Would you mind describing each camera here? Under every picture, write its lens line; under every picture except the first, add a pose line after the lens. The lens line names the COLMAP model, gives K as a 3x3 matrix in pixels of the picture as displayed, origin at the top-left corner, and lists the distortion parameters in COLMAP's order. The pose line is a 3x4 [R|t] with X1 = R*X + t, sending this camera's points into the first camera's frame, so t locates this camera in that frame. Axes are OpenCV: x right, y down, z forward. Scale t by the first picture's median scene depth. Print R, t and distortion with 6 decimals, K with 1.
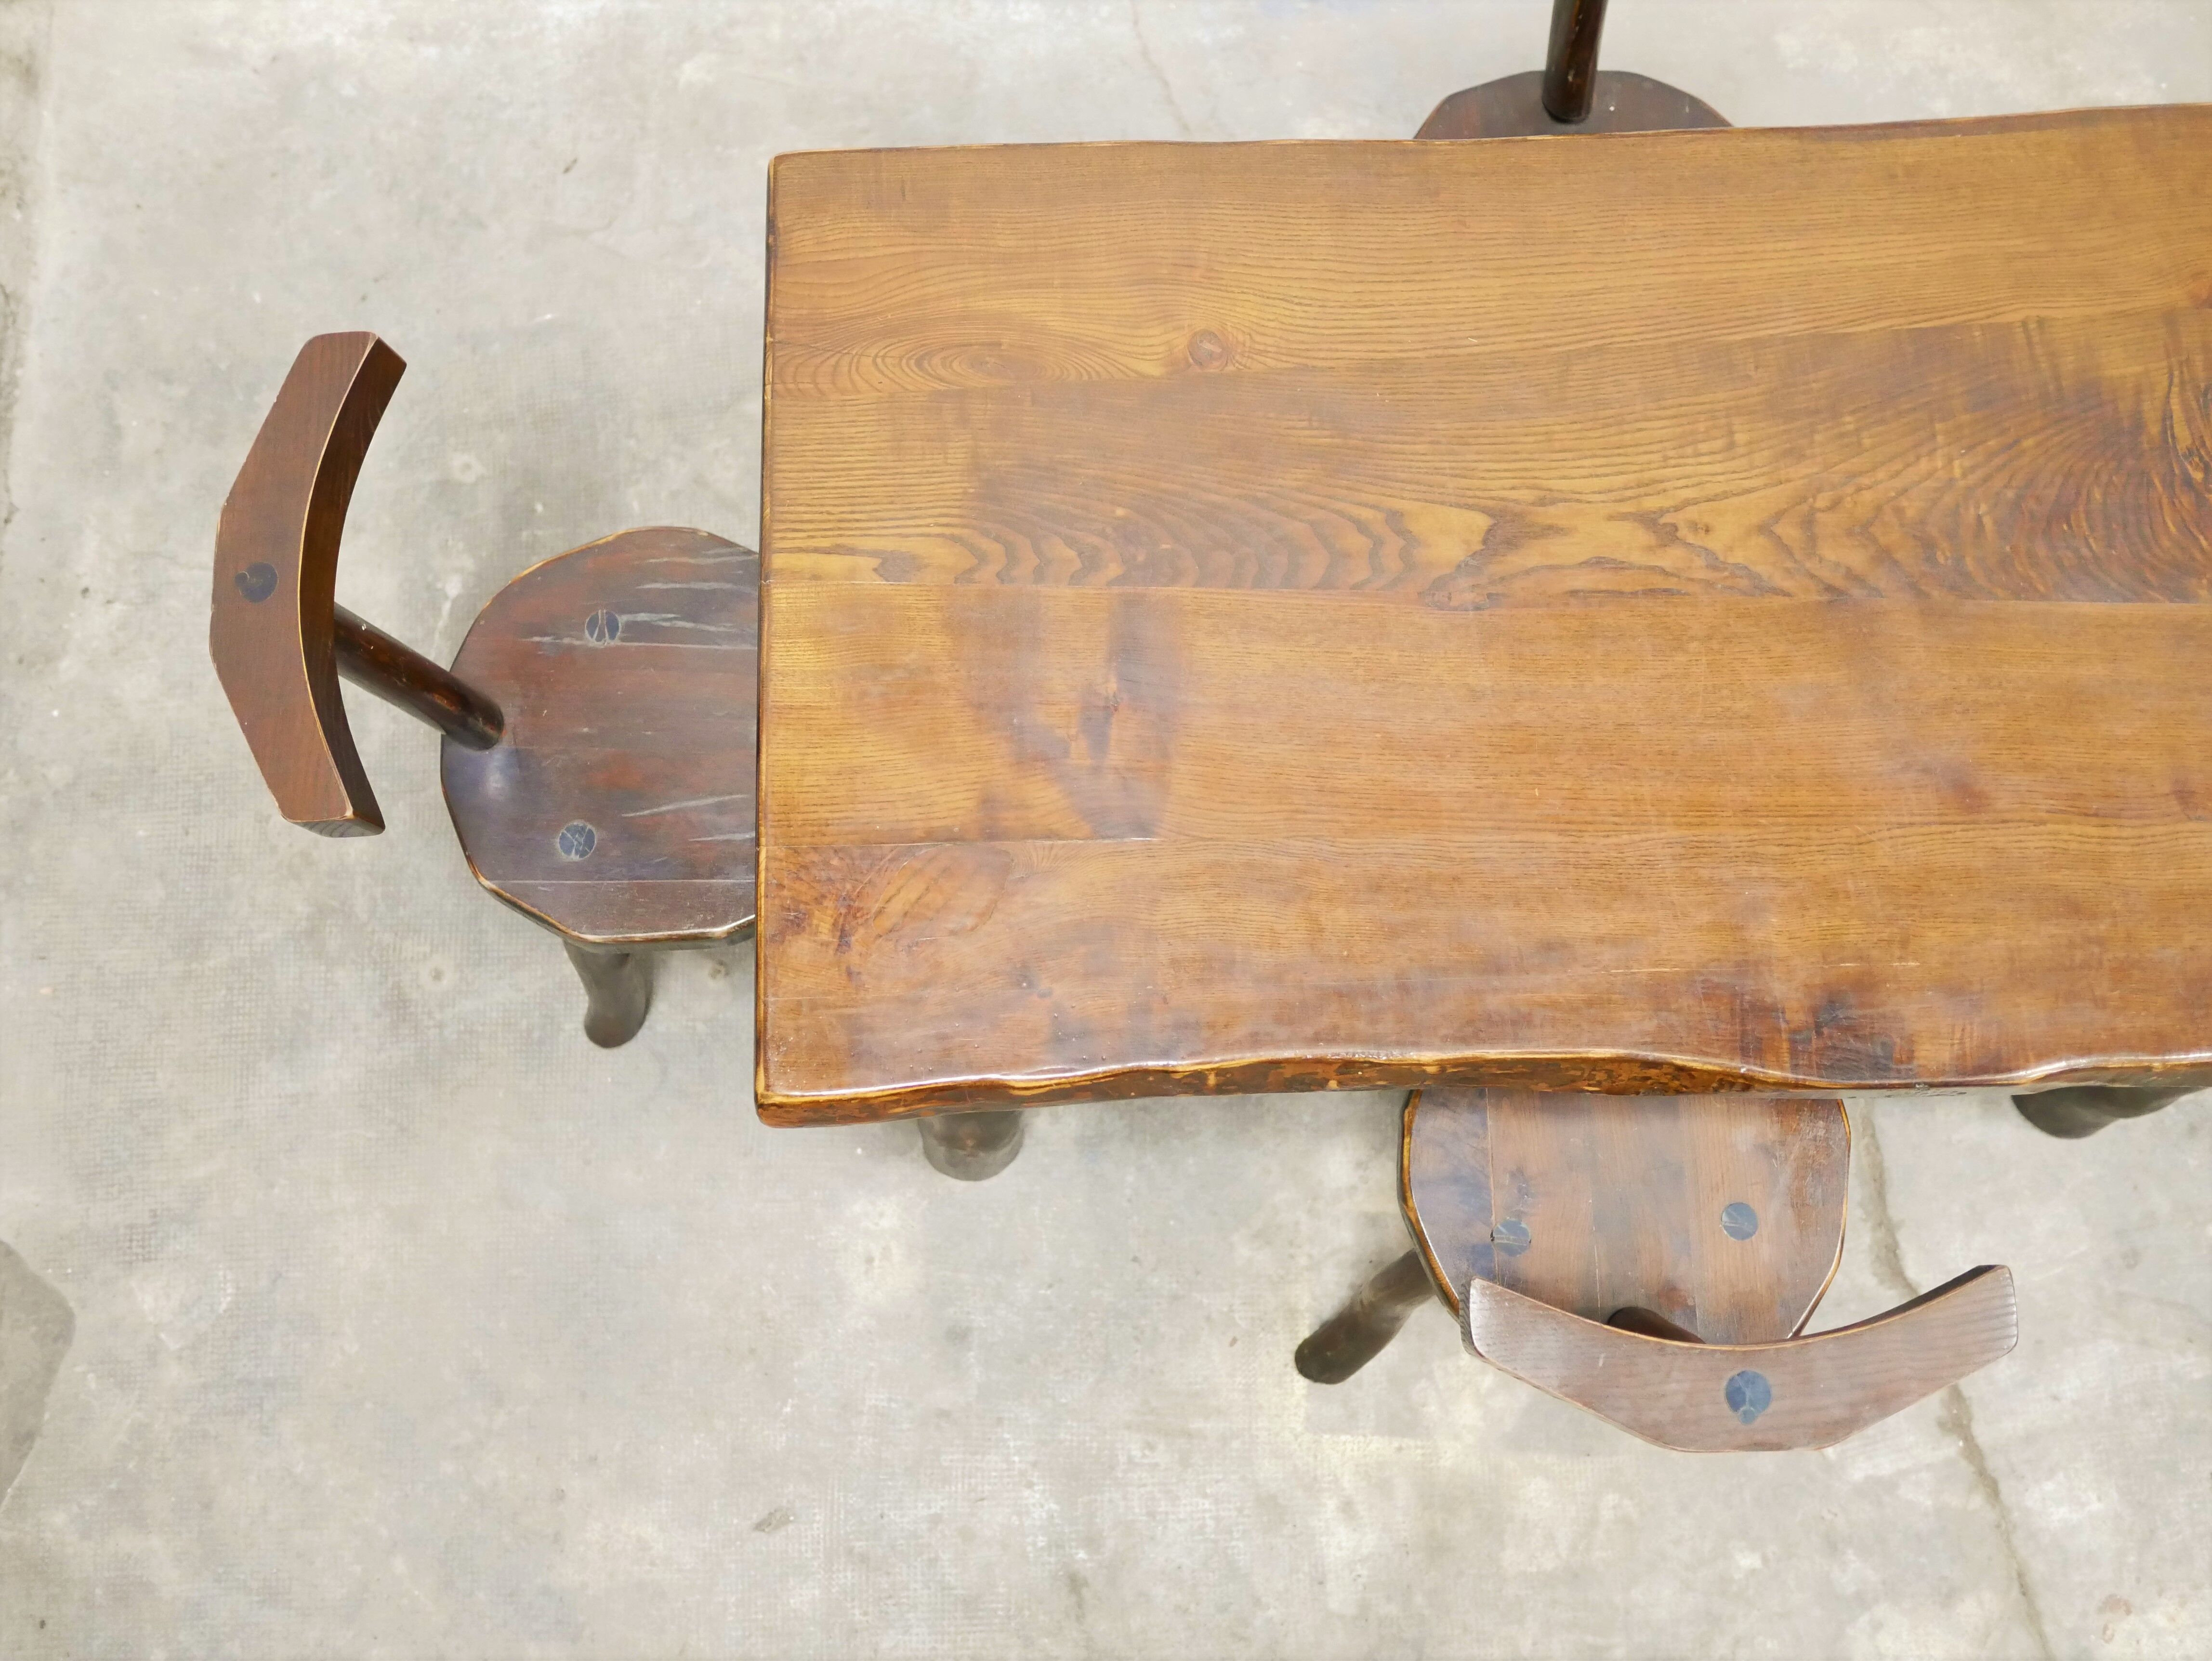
lens RADIAL K [[2501.7, 0, 1099.2], [0, 2501.7, 828.1], [0, 0, 1]] dist [-0.016394, 0.000000]
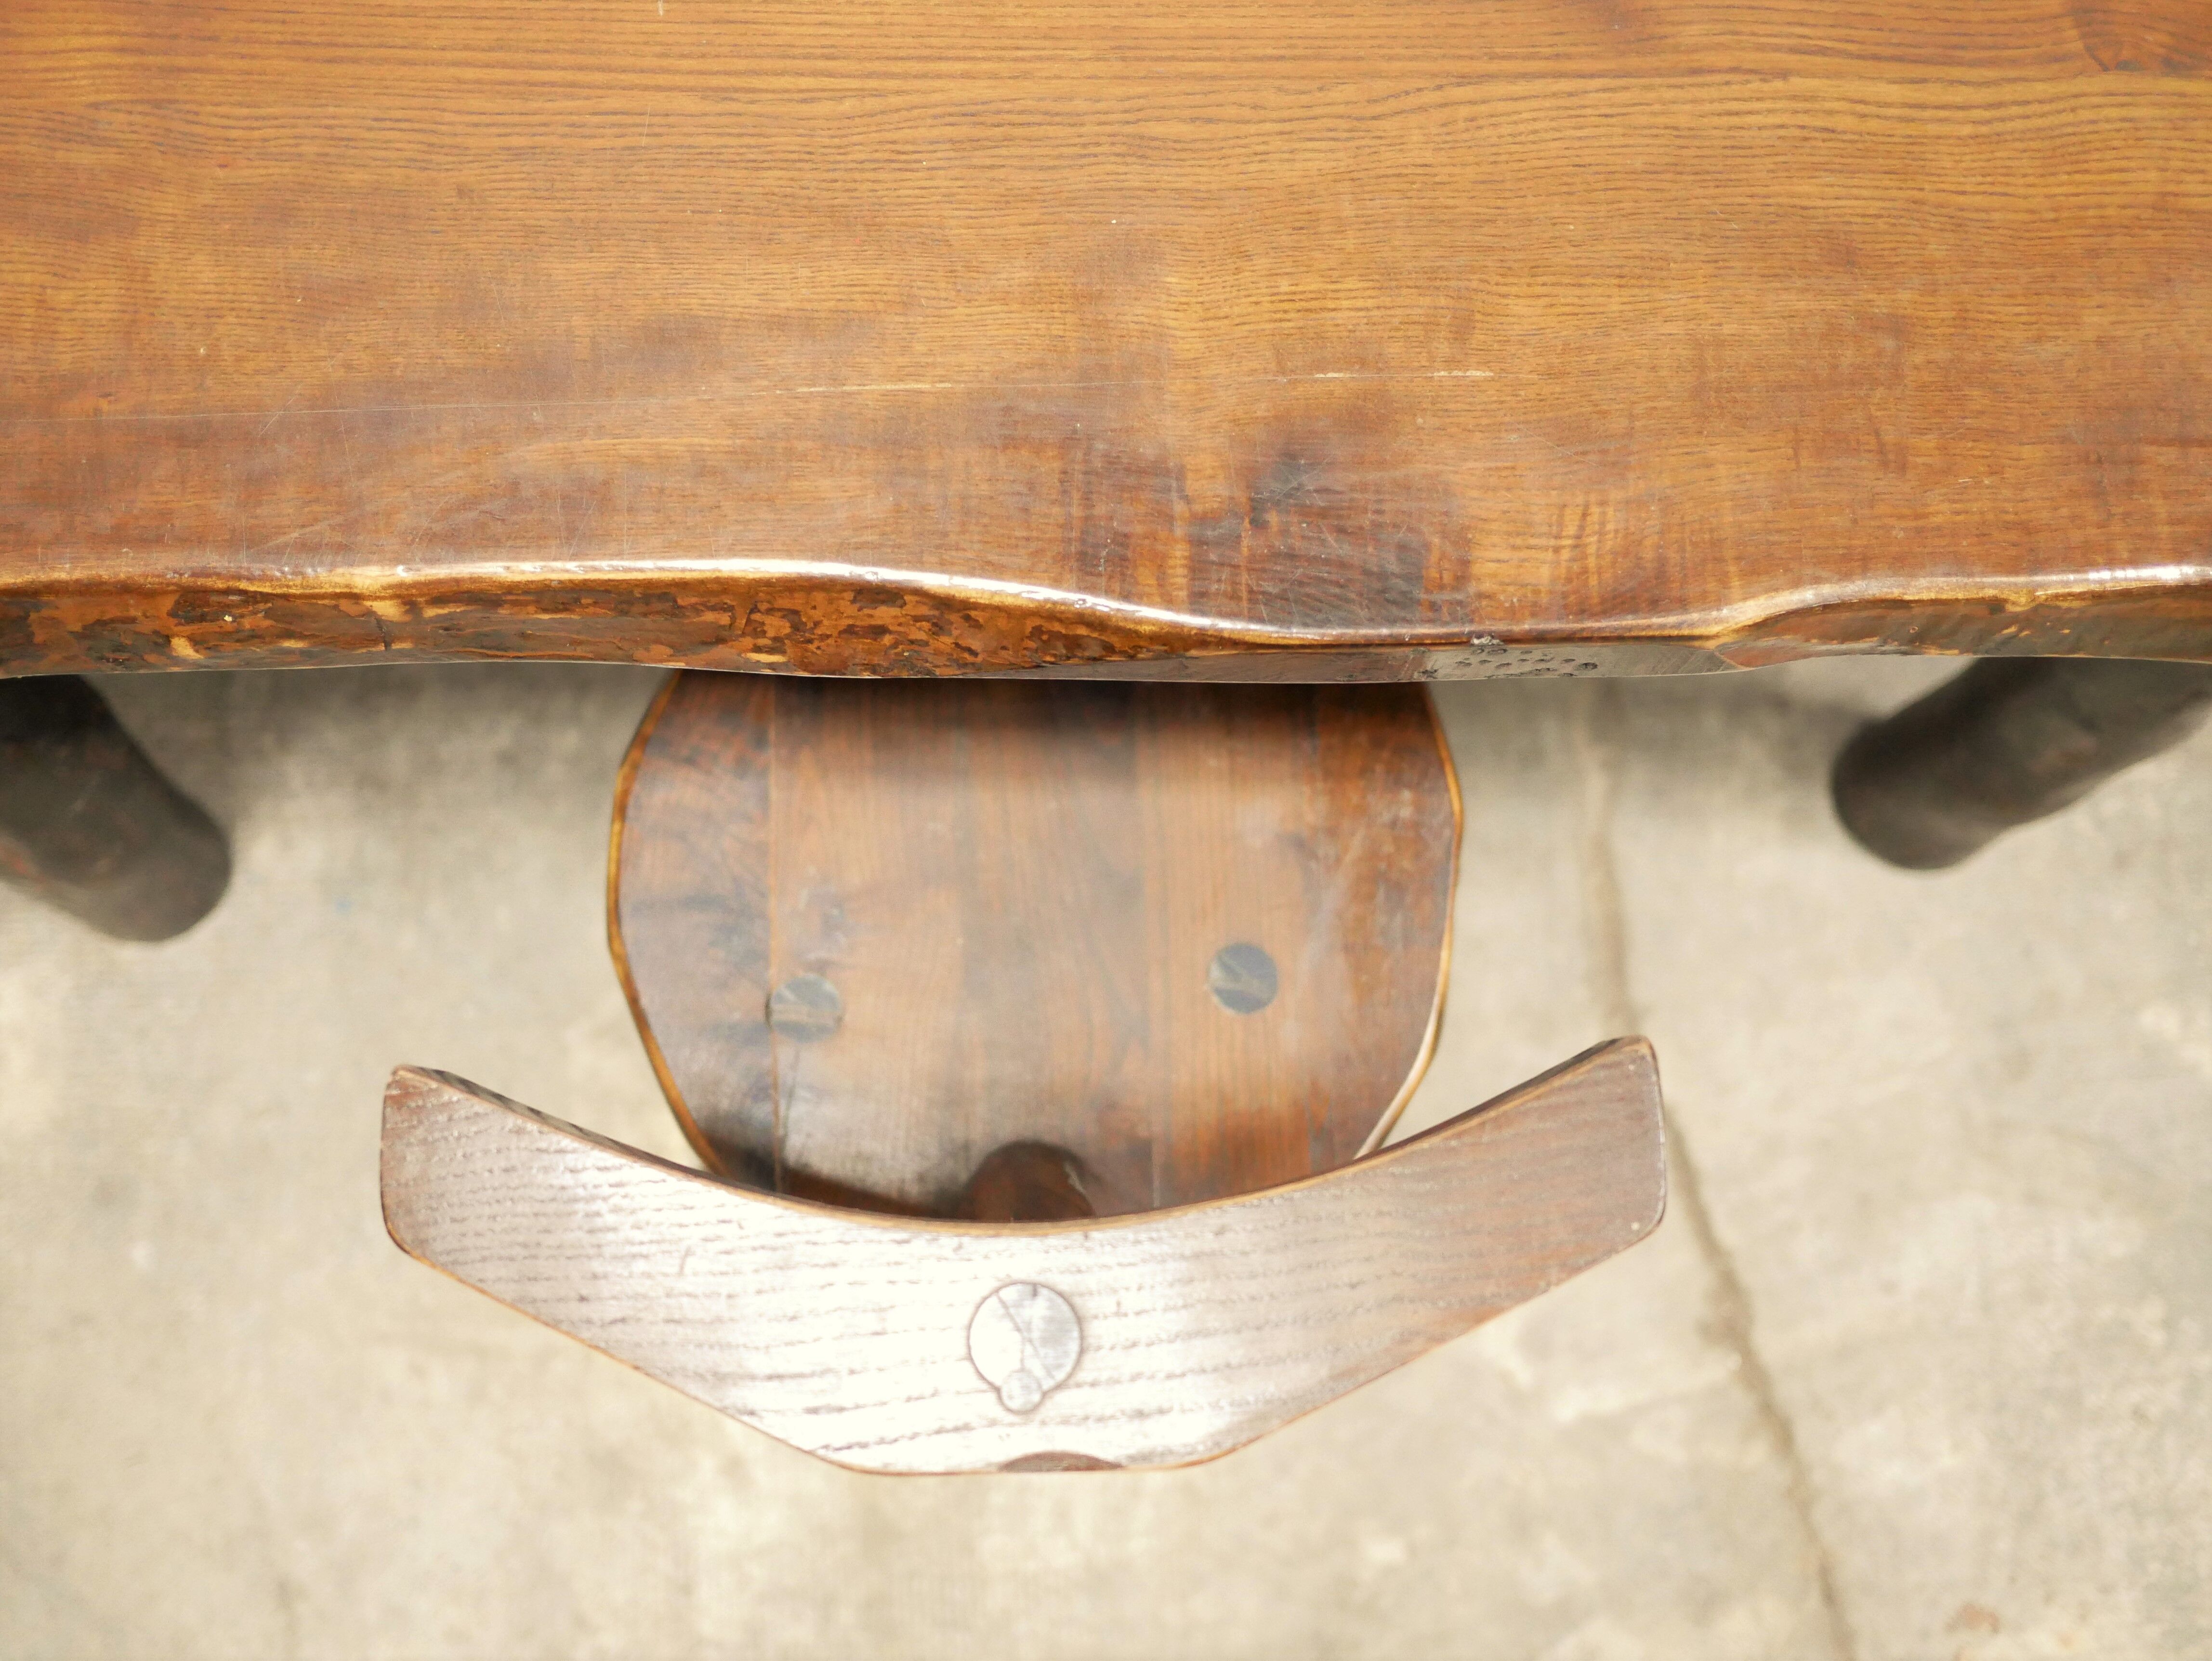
lens RADIAL K [[2501.7, 0, 1100.9], [0, 2501.7, 843.0], [0, 0, 1]] dist [-0.016394, 0.000000]
pose [[0.999893, -0.002868, 0.014312, 0.240214], [0.001920, 0.997829, 0.065829, 0.103415], [-0.014470, -0.065795, 0.997728, 0.524445]]
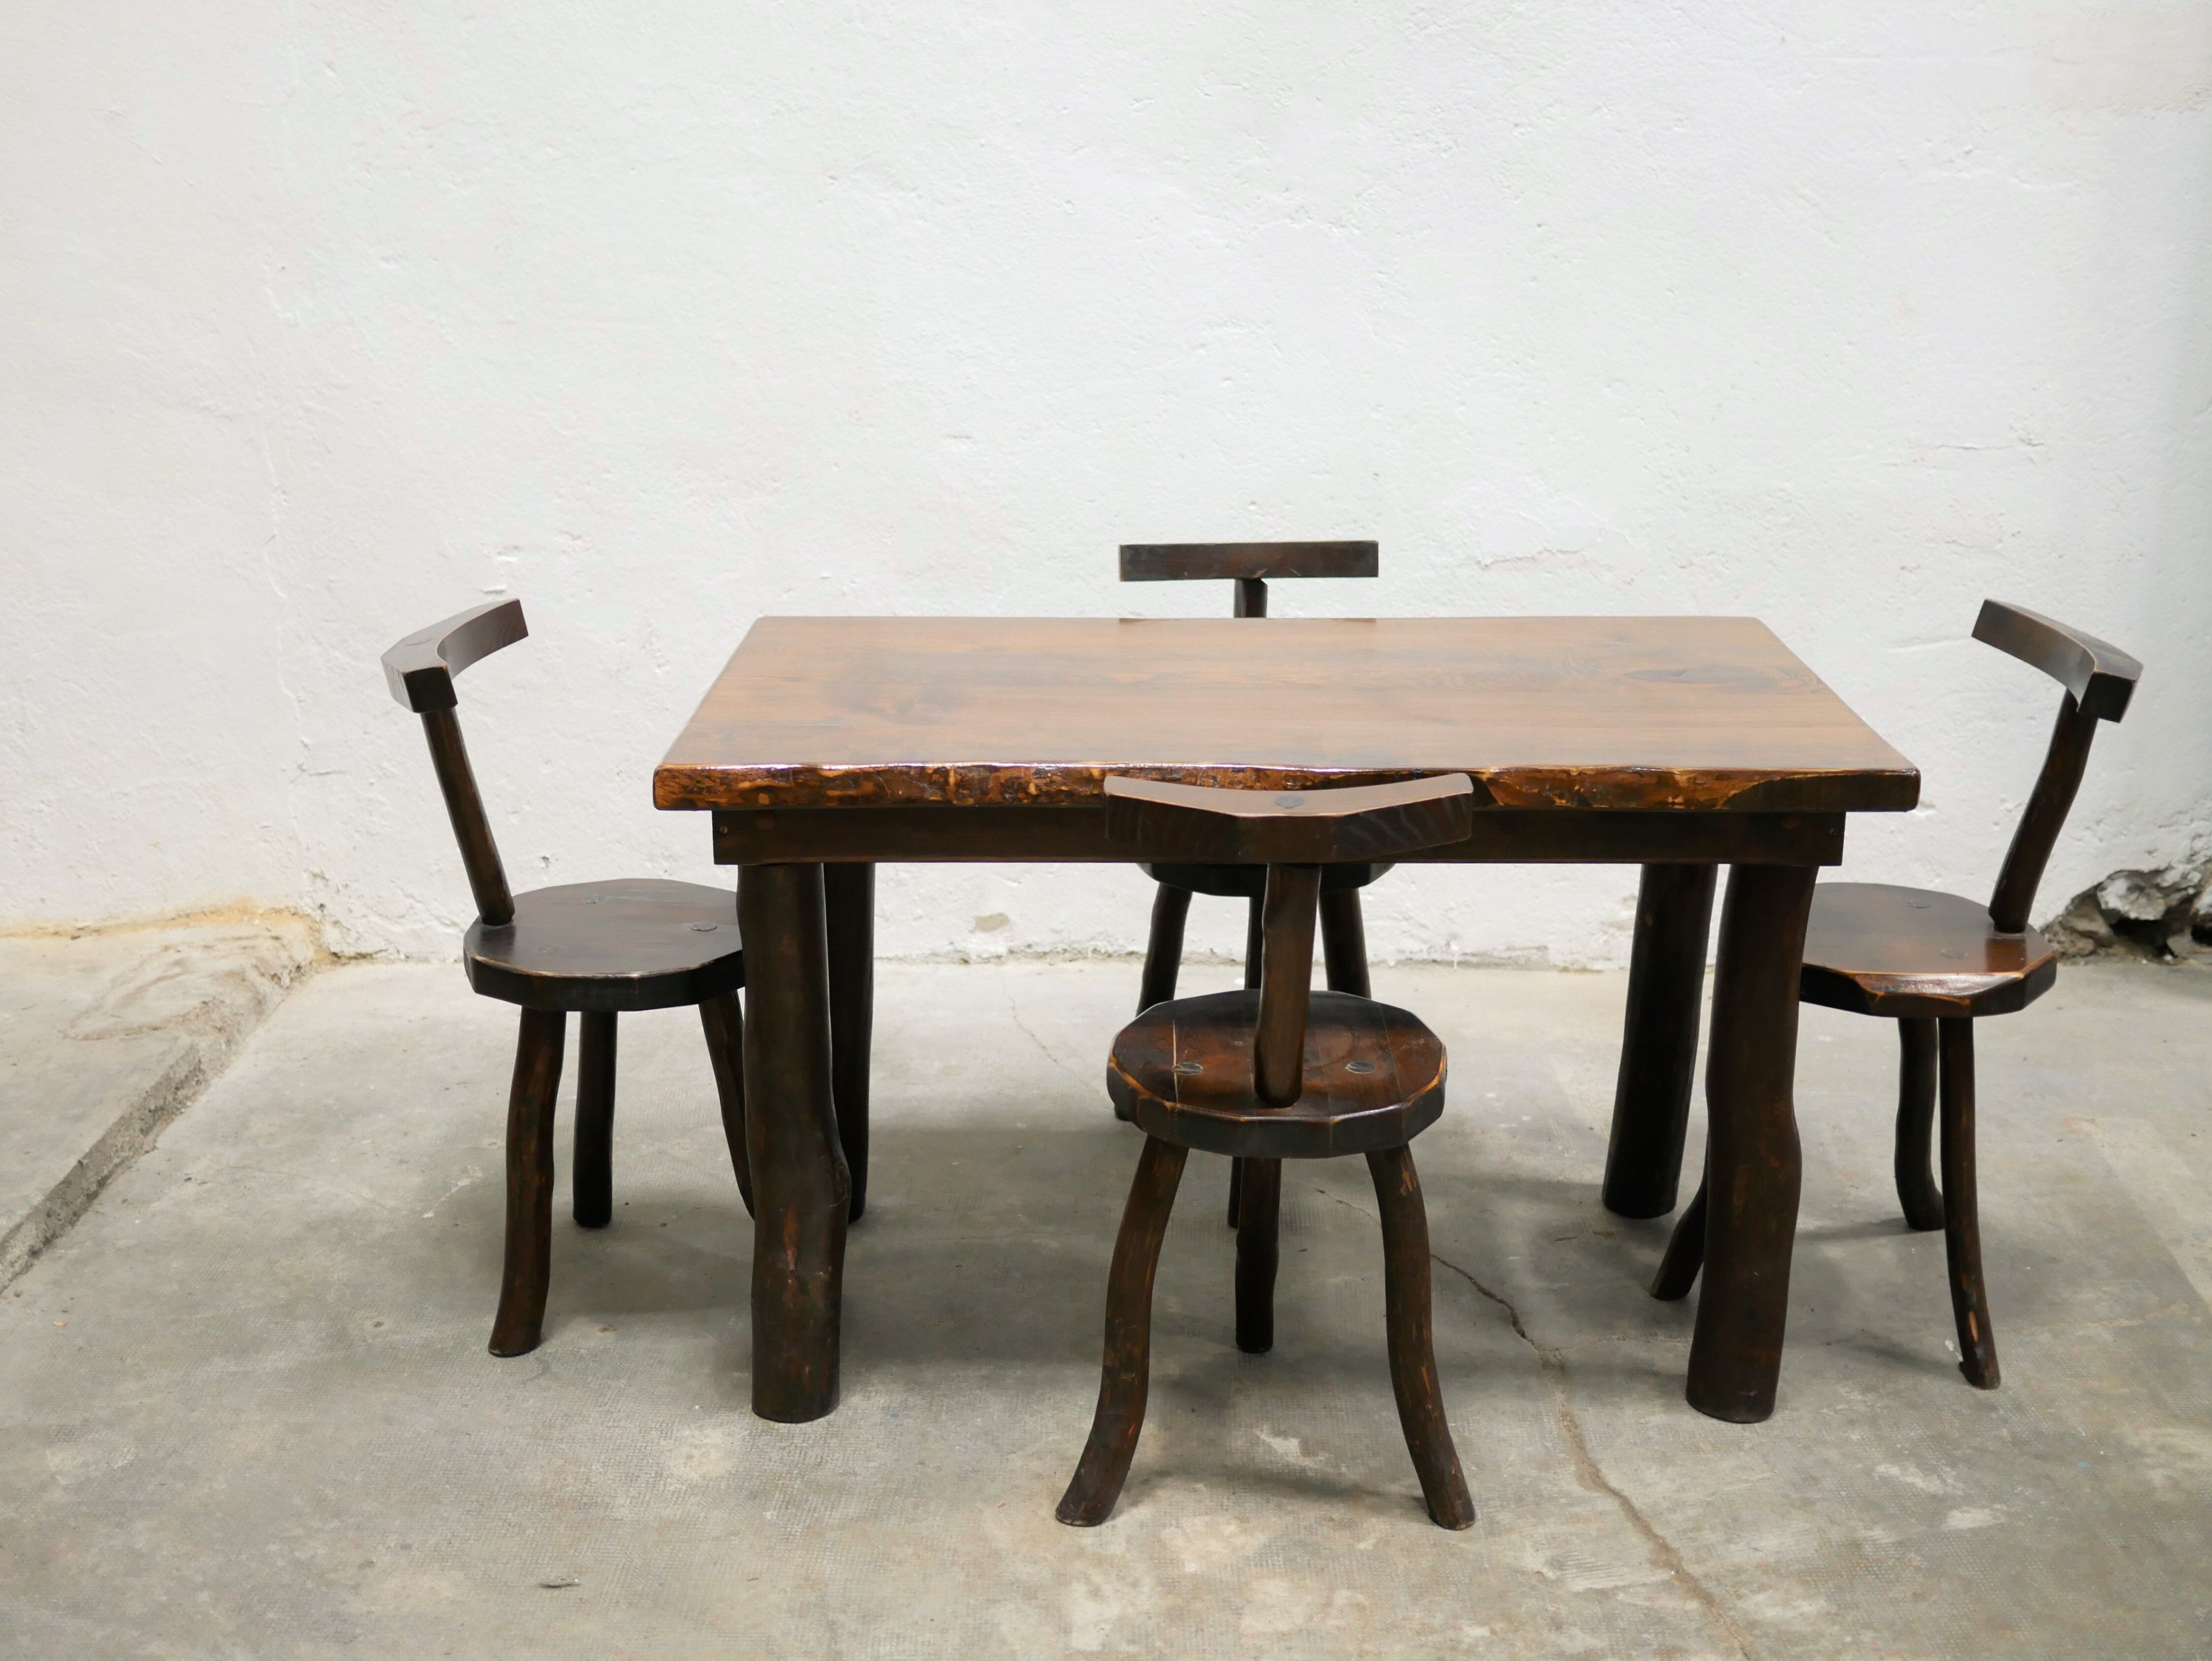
lens RADIAL K [[2555.7, 0, 1103.7], [0, 2555.7, 832.7], [0, 0, 1]] dist [-0.012980, 0.000000]
pose [[0.999215, 0.008487, -0.038685, 0.188791], [-0.037493, 0.517432, -0.854903, 1.373575], [0.012762, 0.855682, 0.517344, 0.212337]]
